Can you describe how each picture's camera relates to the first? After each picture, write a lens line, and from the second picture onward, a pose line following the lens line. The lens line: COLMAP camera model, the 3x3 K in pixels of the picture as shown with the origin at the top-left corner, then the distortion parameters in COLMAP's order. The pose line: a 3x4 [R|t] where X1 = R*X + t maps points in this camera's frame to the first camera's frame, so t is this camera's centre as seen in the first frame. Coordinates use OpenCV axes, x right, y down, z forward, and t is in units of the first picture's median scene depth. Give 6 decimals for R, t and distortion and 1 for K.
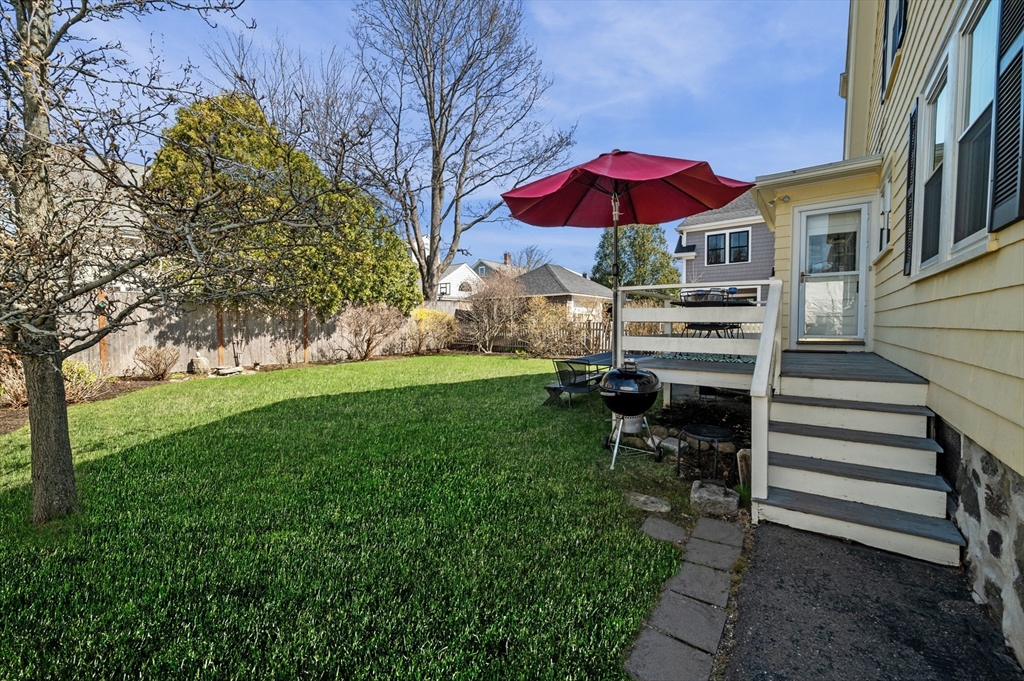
lens RADIAL K [[403.5, 0, 513.0], [0, 403.5, 339.1], [0, 0, 1]] dist [-0.006607, 0.000609]
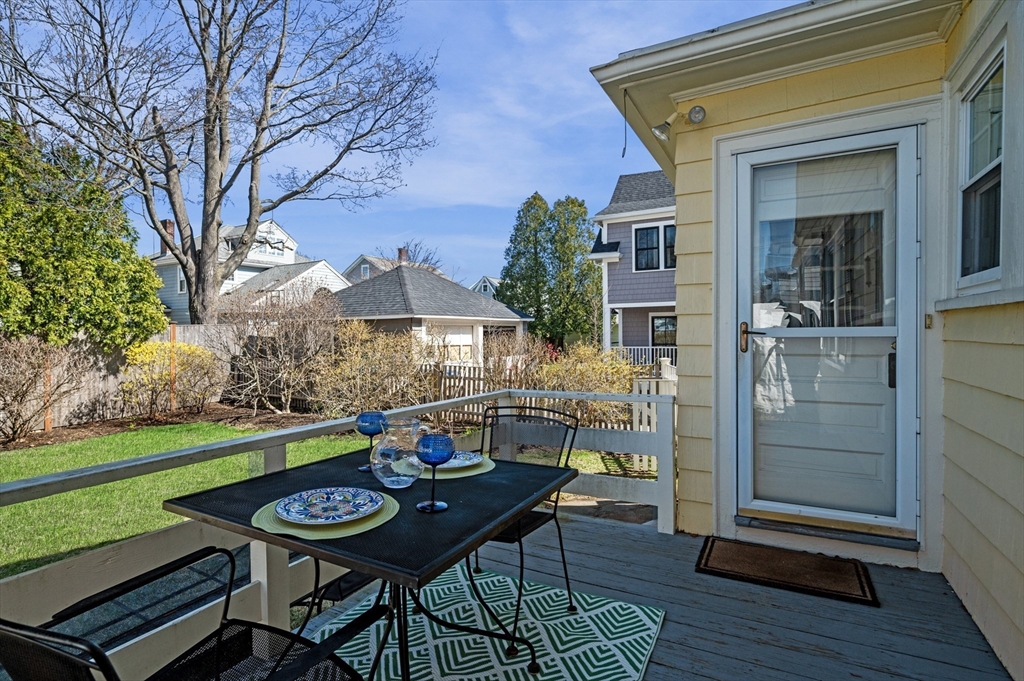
lens RADIAL K [[497.5, 0, 511.2], [0, 497.5, 340.3], [0, 0, 1]] dist [-0.006418, 0.000212]
pose [[0.988603, -0.006993, 0.150383, 0.142057], [0.011064, 0.999594, -0.026251, -0.044639], [-0.150138, 0.027615, 0.988279, 0.188703]]
